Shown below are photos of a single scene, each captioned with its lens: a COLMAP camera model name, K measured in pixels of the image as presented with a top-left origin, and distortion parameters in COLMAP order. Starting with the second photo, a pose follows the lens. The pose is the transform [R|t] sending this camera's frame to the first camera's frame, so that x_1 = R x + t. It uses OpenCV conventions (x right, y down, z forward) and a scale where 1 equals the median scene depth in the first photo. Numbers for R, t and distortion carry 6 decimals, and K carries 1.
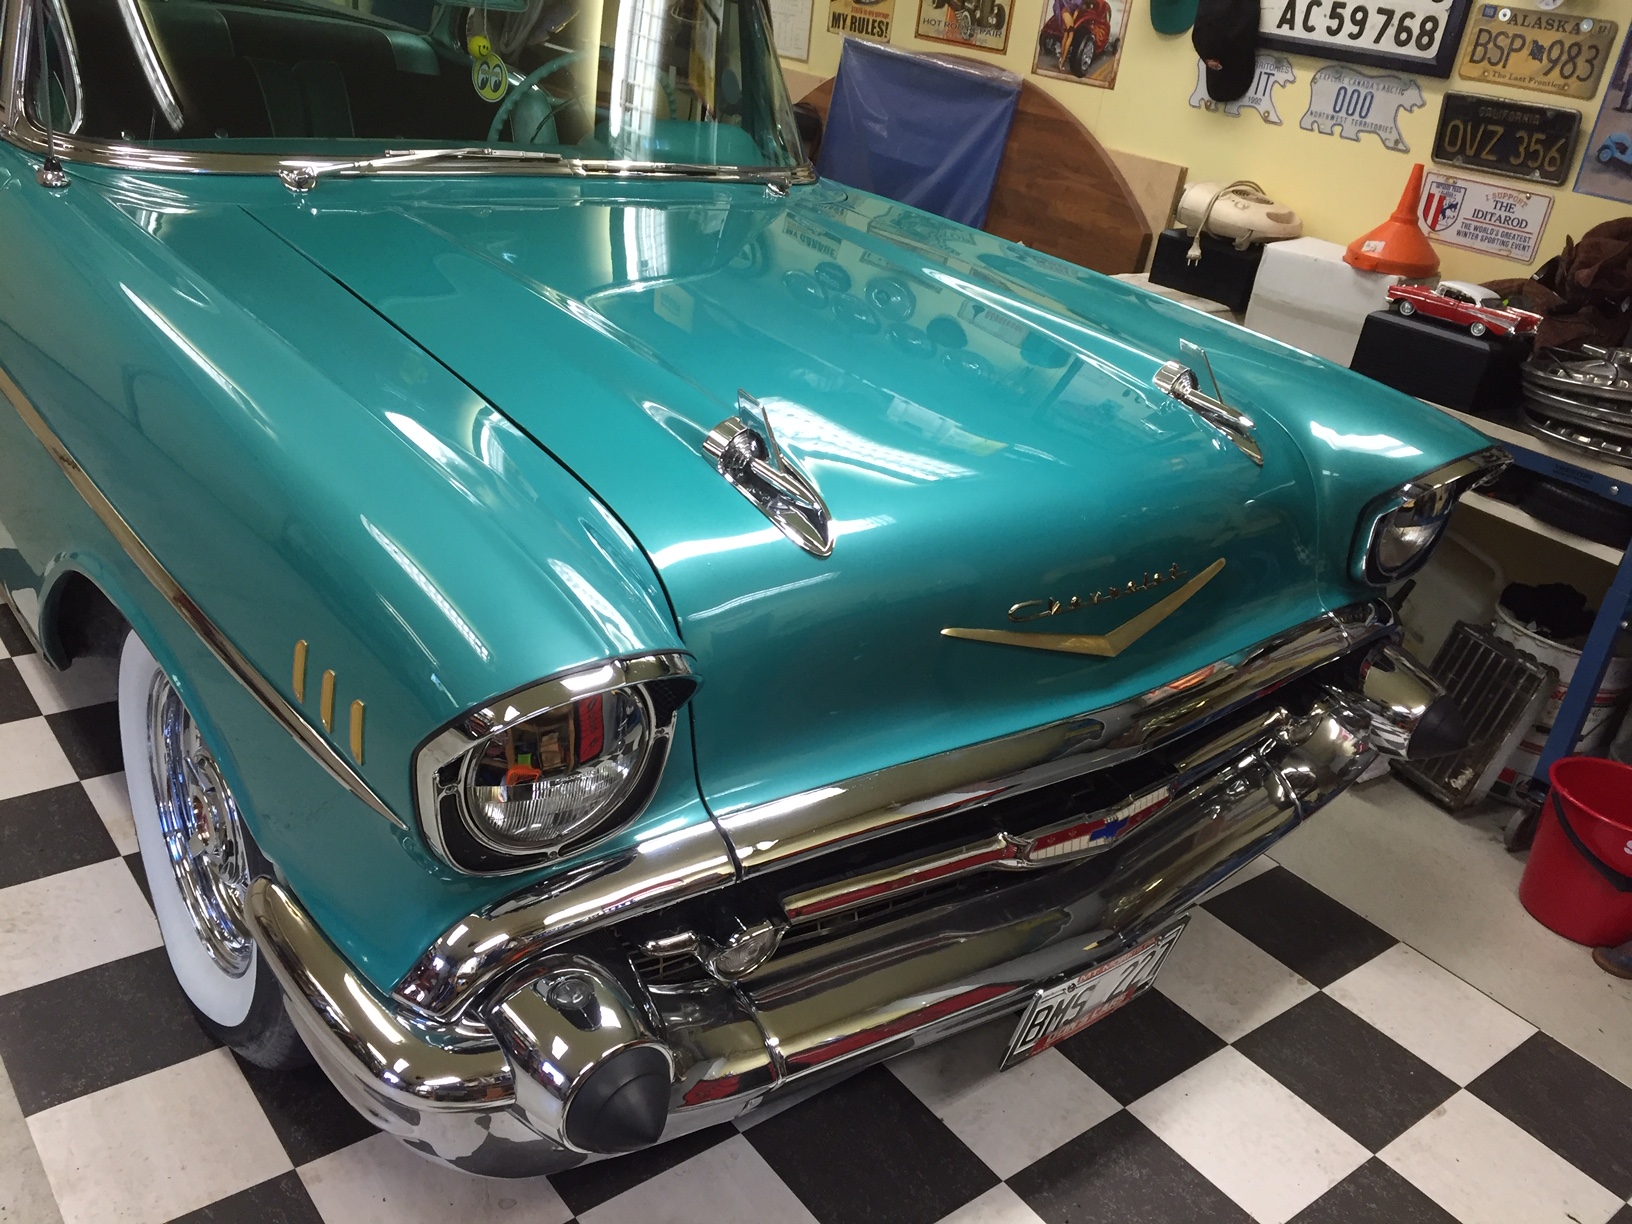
lens RADIAL K [[1387.4, 0, 816.0], [0, 1387.4, 612.0], [0, 0, 1]] dist [0.094243, -0.127538]
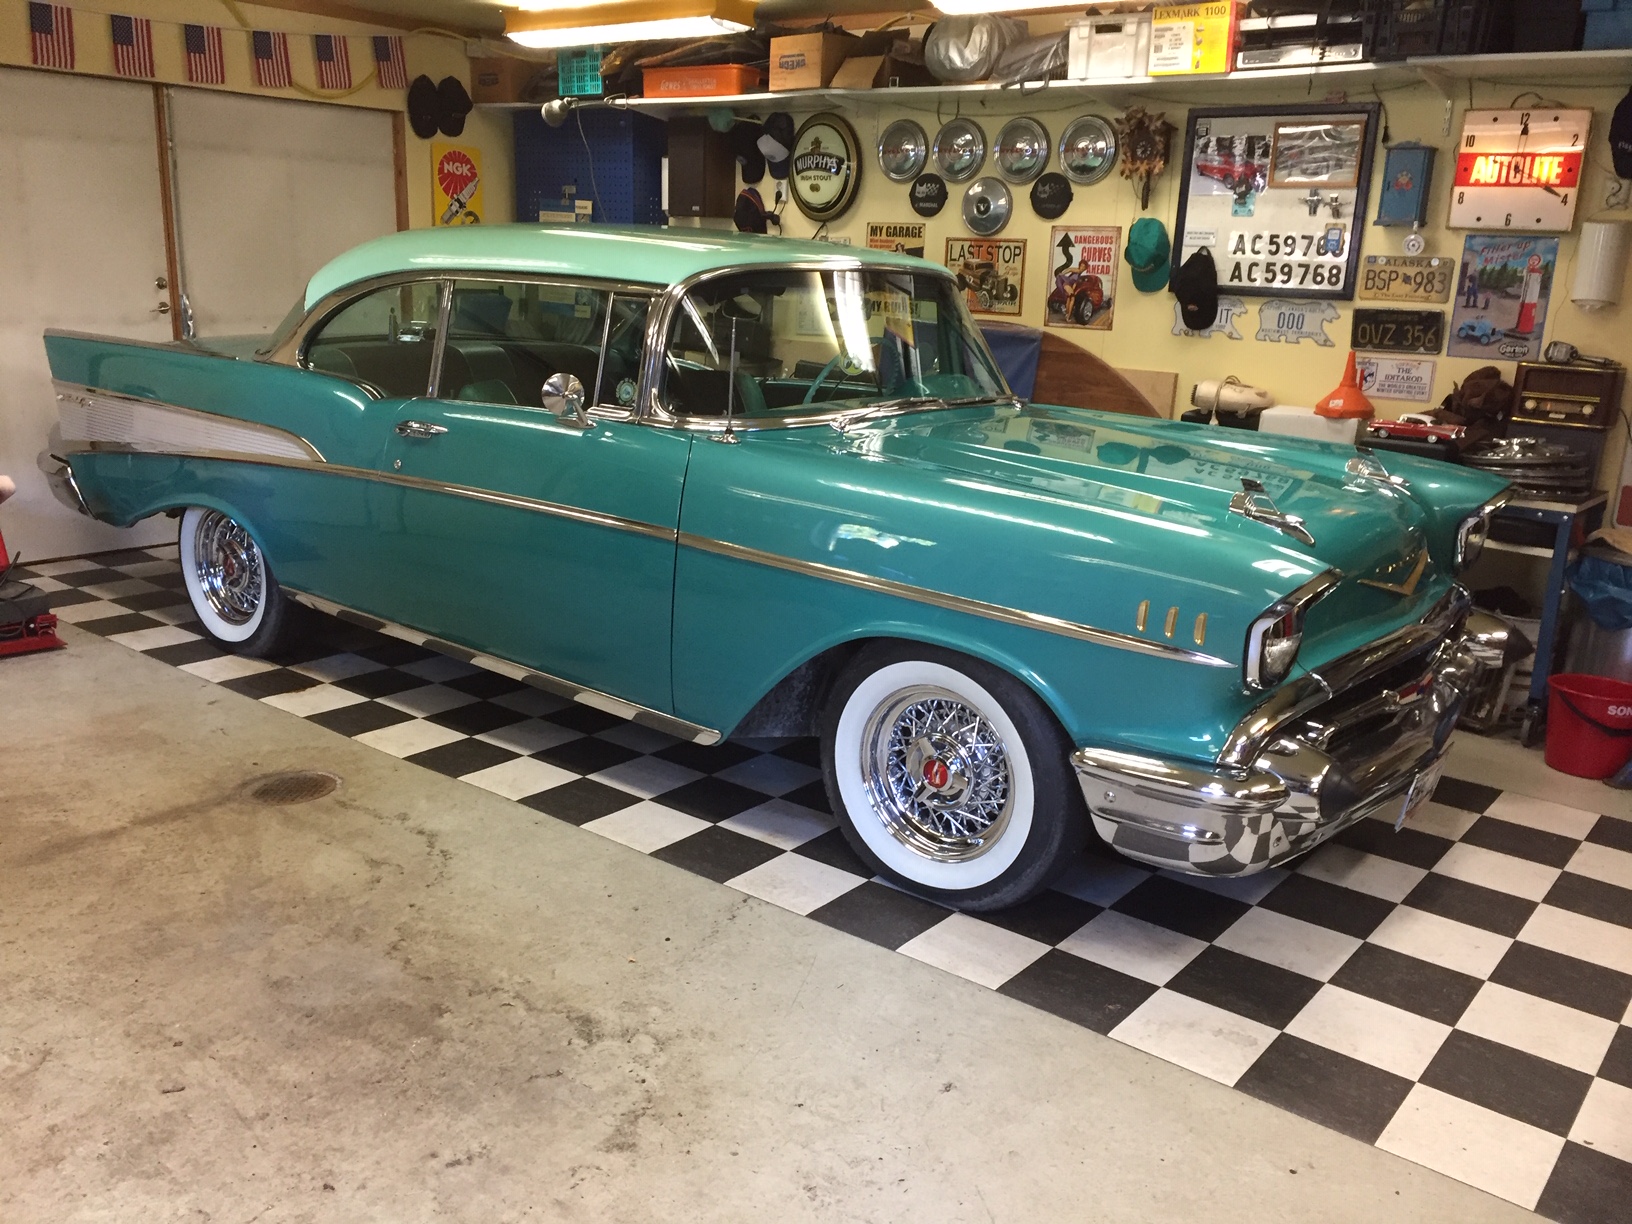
lens RADIAL K [[1387.4, 0, 816.0], [0, 1387.4, 612.0], [0, 0, 1]] dist [0.094243, -0.127538]
pose [[0.969470, -0.144991, 0.197753, -0.522578], [0.176722, 0.972210, -0.153547, 0.110349], [-0.169995, 0.183806, 0.968151, -0.396565]]
